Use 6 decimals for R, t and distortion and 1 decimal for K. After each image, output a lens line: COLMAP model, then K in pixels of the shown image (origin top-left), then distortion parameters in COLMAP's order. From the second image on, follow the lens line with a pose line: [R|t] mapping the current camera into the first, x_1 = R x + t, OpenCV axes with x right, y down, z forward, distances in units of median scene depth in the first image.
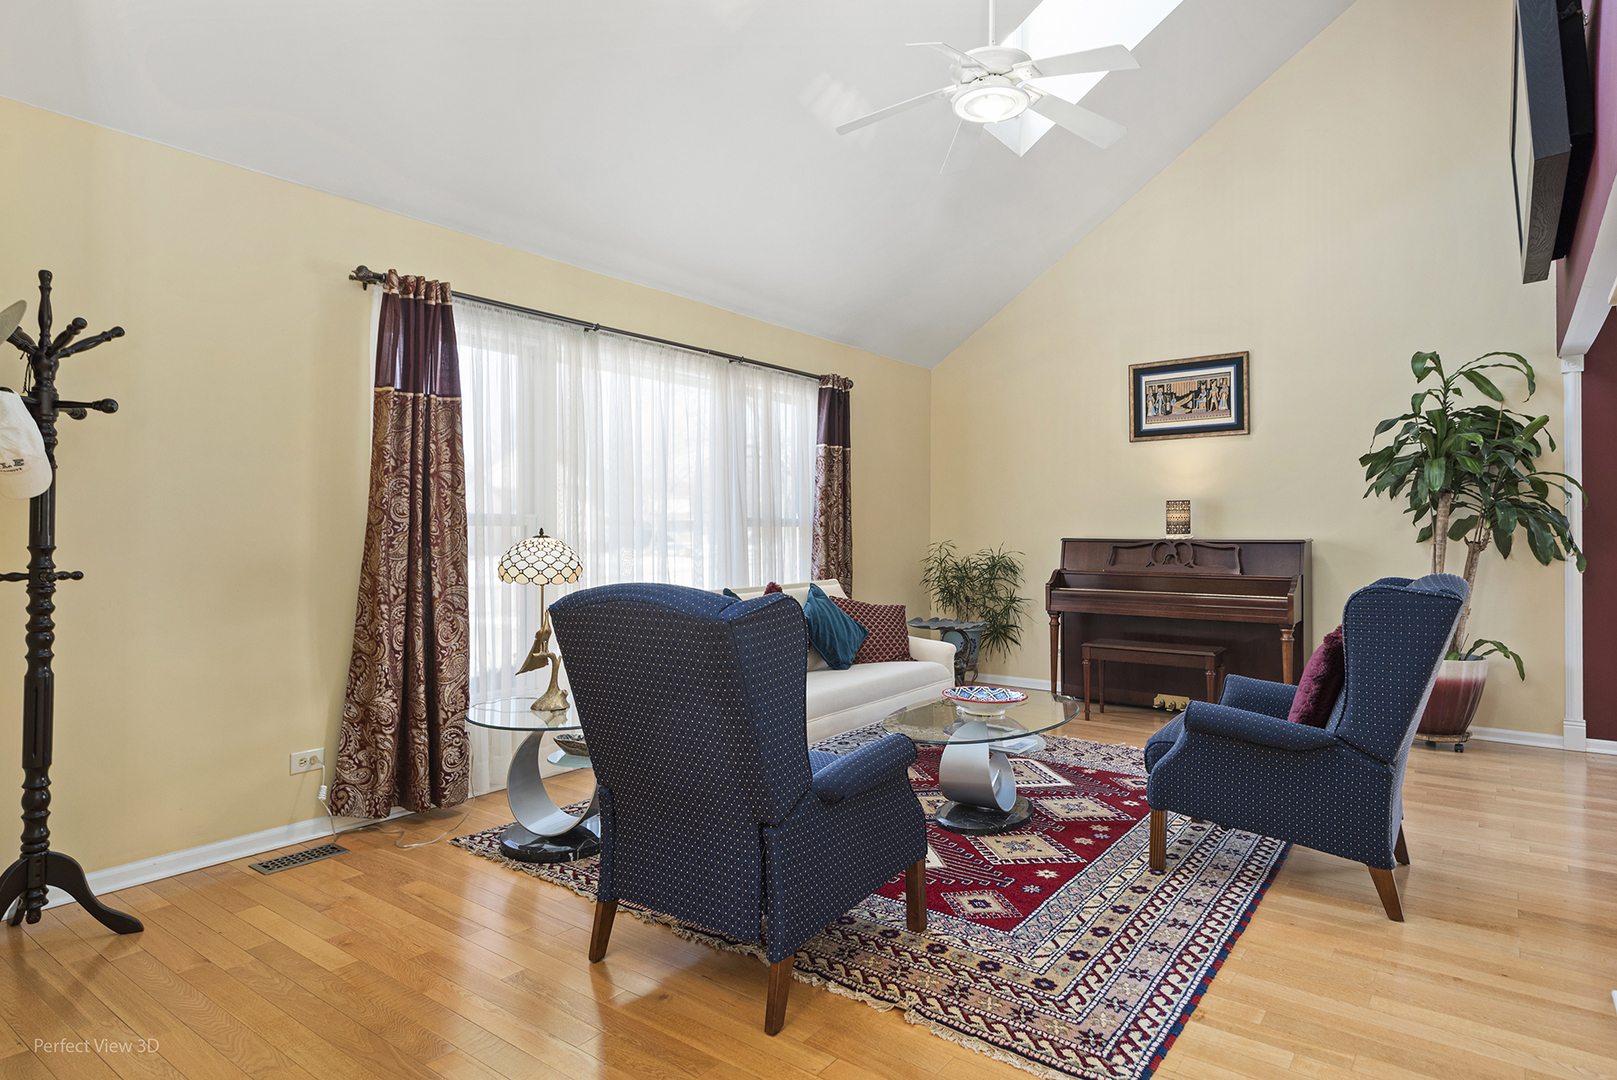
lens RADIAL K [[881.8, 0, 811.8], [0, 881.8, 539.0], [0, 0, 1]] dist [0.024651, 0.000078]
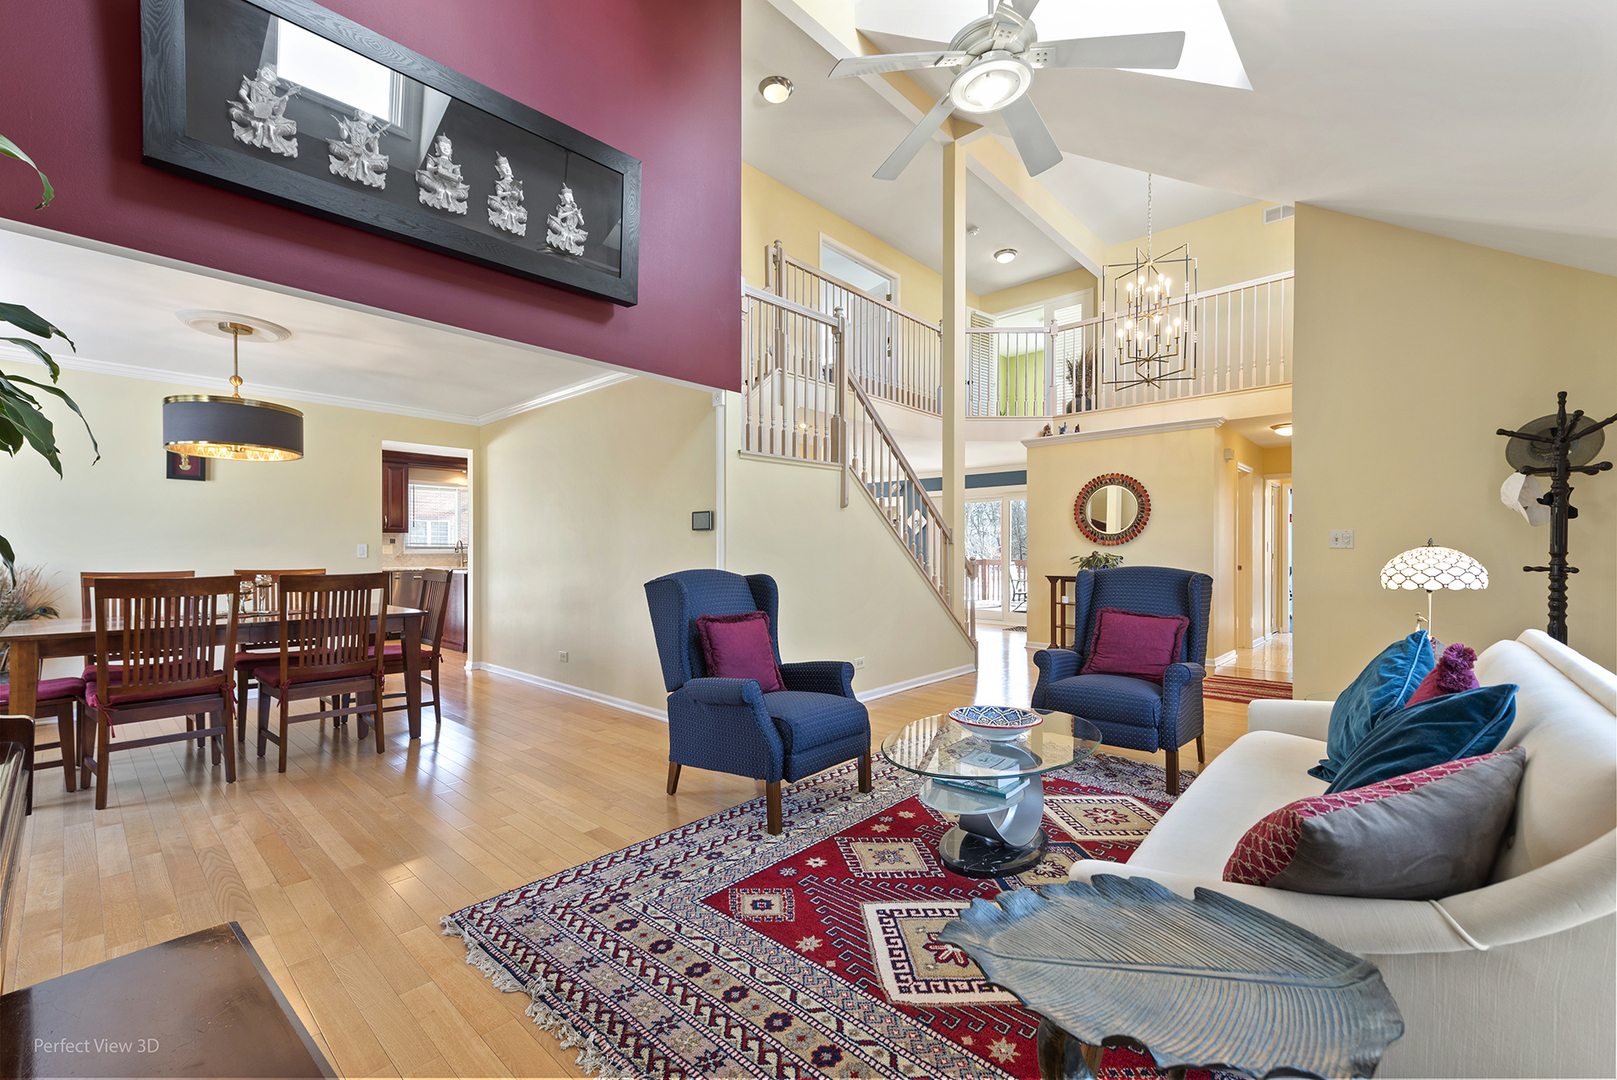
lens RADIAL K [[665.7, 0, 801.2], [0, 665.7, 548.6], [0, 0, 1]] dist [0.003918, 0.000238]
pose [[-0.994798, -0.001337, 0.101854, 0.344668], [-0.001008, 0.999994, 0.003287, -0.000985], [-0.101857, 0.003167, -0.994794, 1.808787]]
